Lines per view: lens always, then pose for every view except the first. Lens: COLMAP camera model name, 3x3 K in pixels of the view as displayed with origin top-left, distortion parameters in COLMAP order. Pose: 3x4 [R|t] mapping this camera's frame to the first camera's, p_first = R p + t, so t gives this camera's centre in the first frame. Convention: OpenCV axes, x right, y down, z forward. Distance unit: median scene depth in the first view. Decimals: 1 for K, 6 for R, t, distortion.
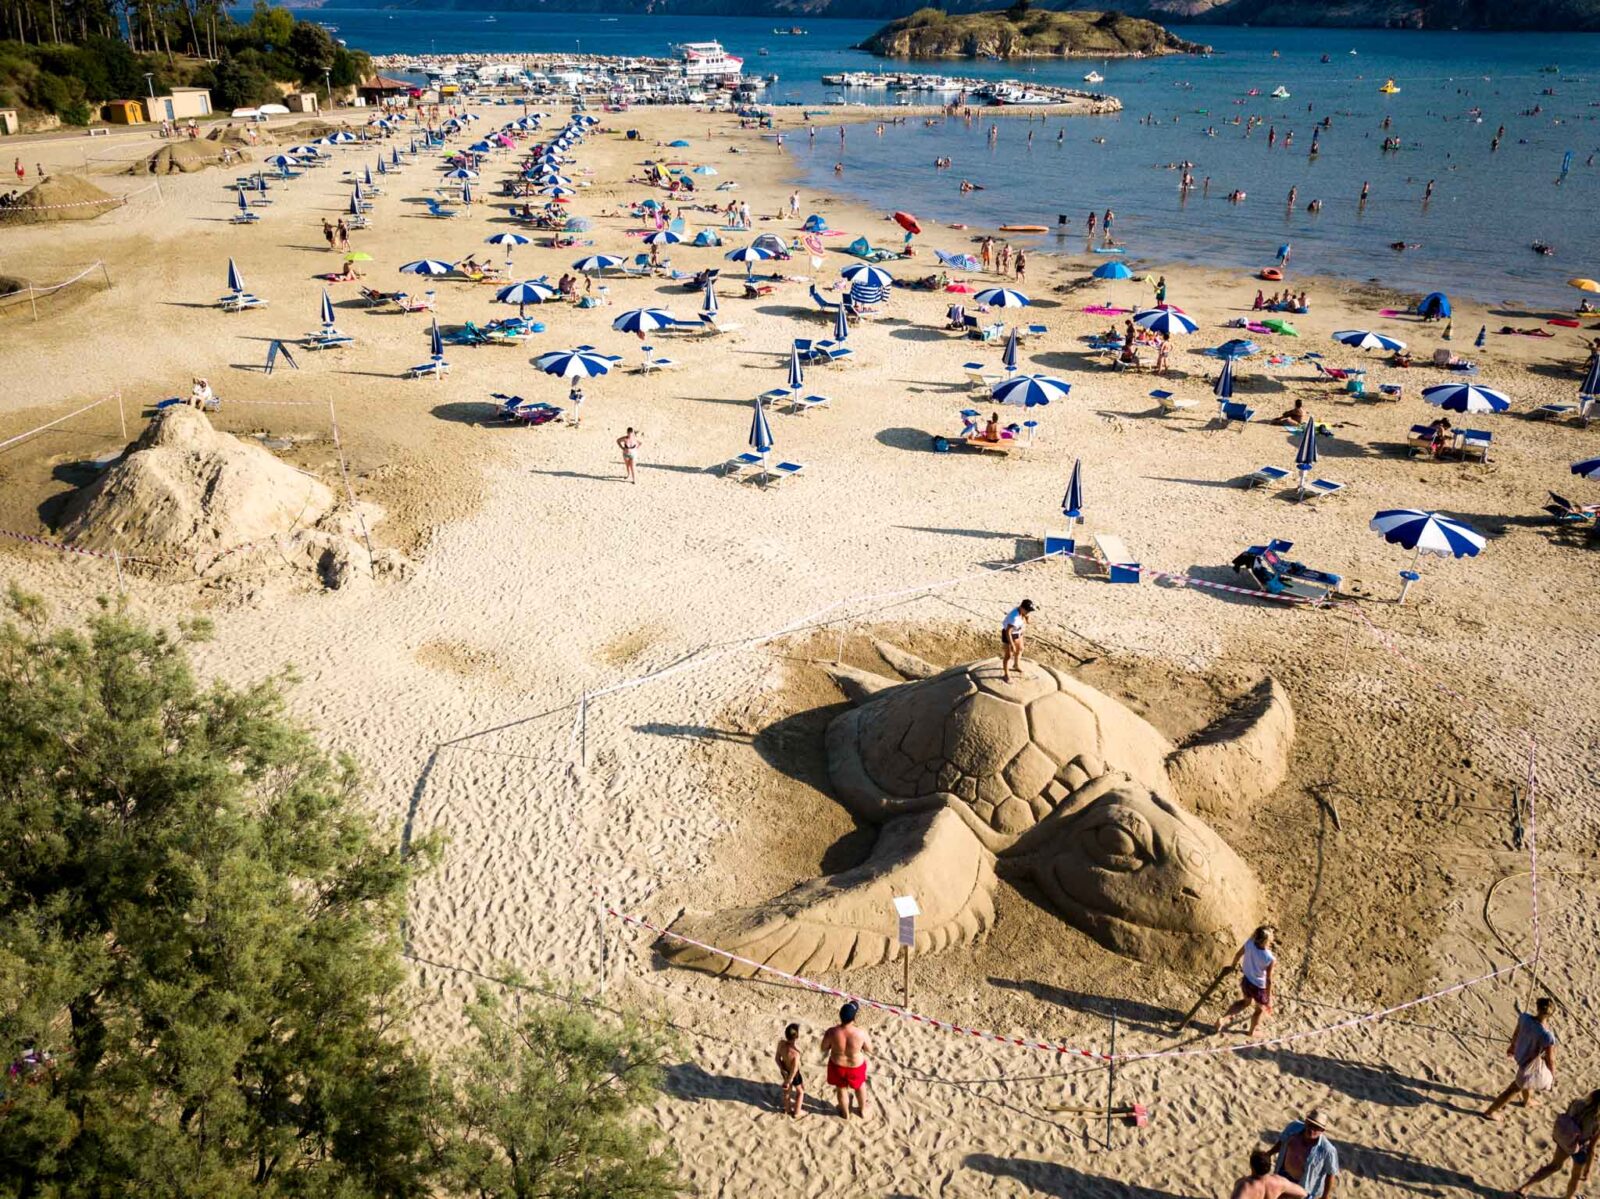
lens RADIAL K [[1224.9, 0, 800.0], [0, 1224.9, 599.5], [0, 0, 1]] dist [-0.002971, 0.006022]
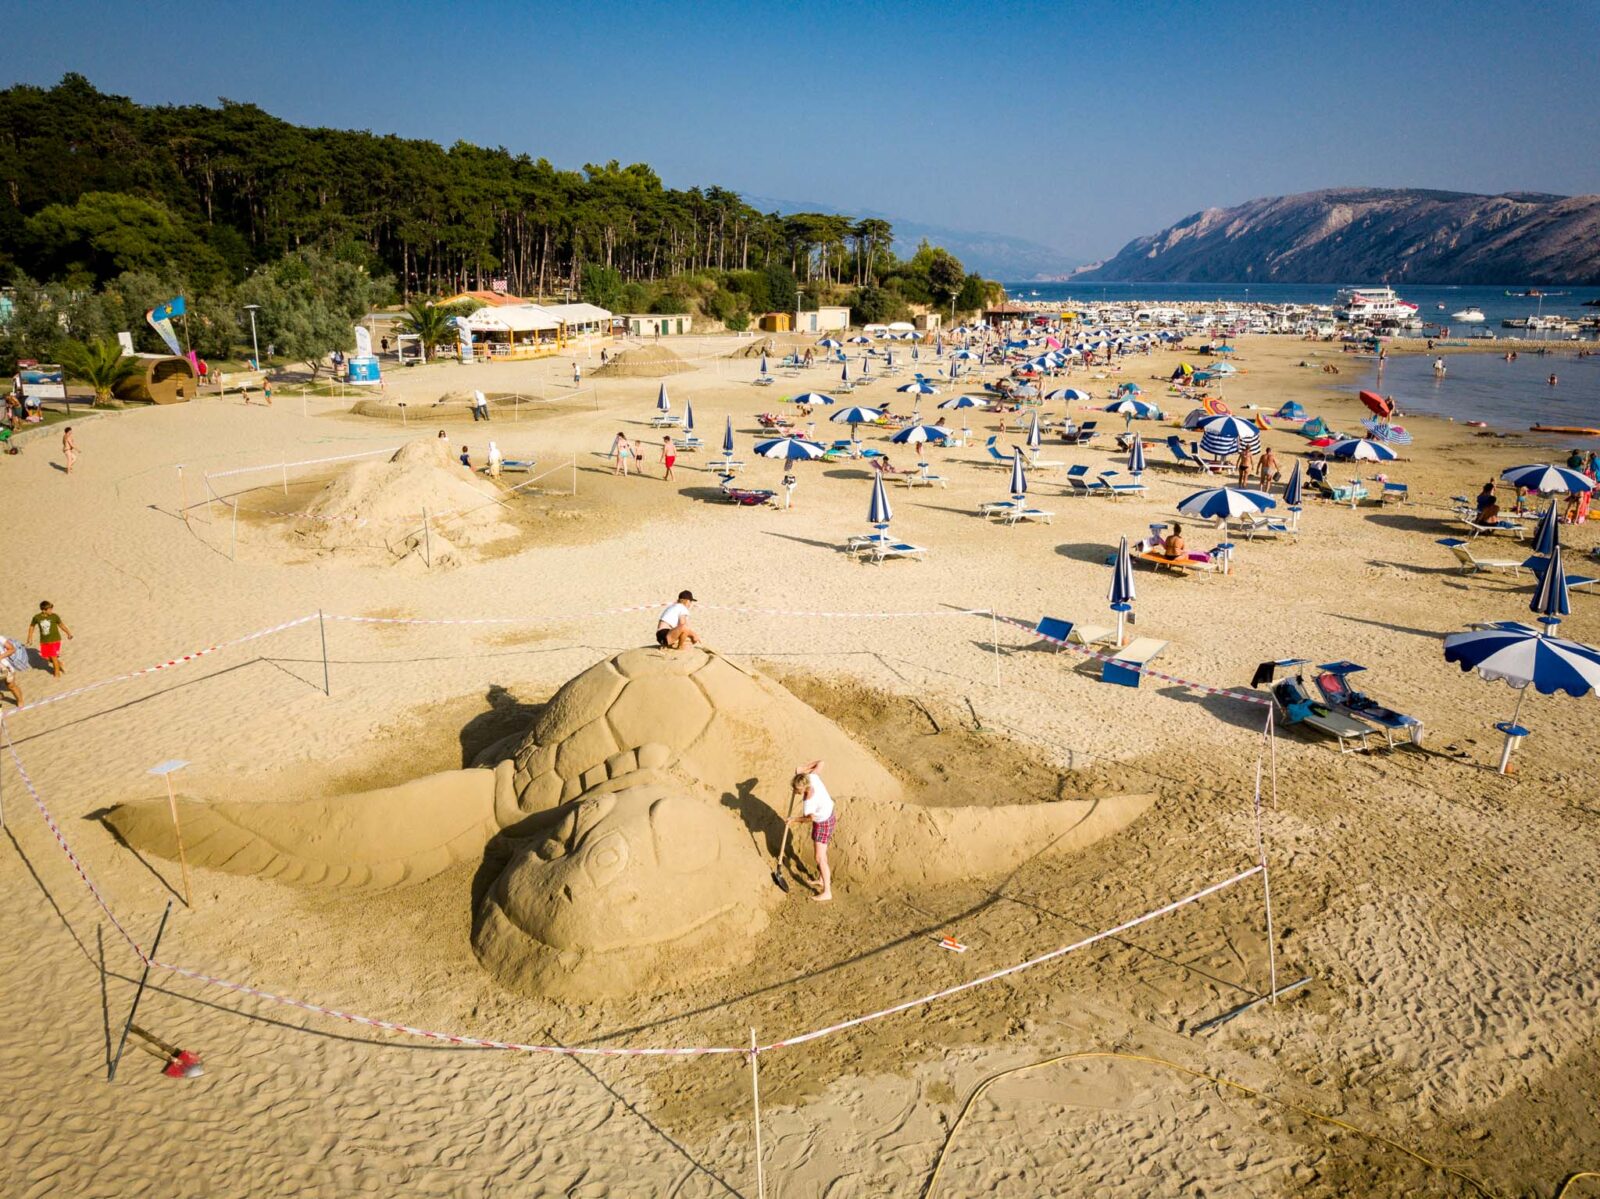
lens RADIAL K [[1224.9, 0, 800.0], [0, 1224.9, 599.5], [0, 0, 1]] dist [-0.002971, 0.006022]
pose [[0.856000, 0.126086, -0.501364, 0.102241], [-0.220473, 0.966223, -0.133432, 0.017720], [0.467606, 0.224755, 0.854886, 0.051053]]
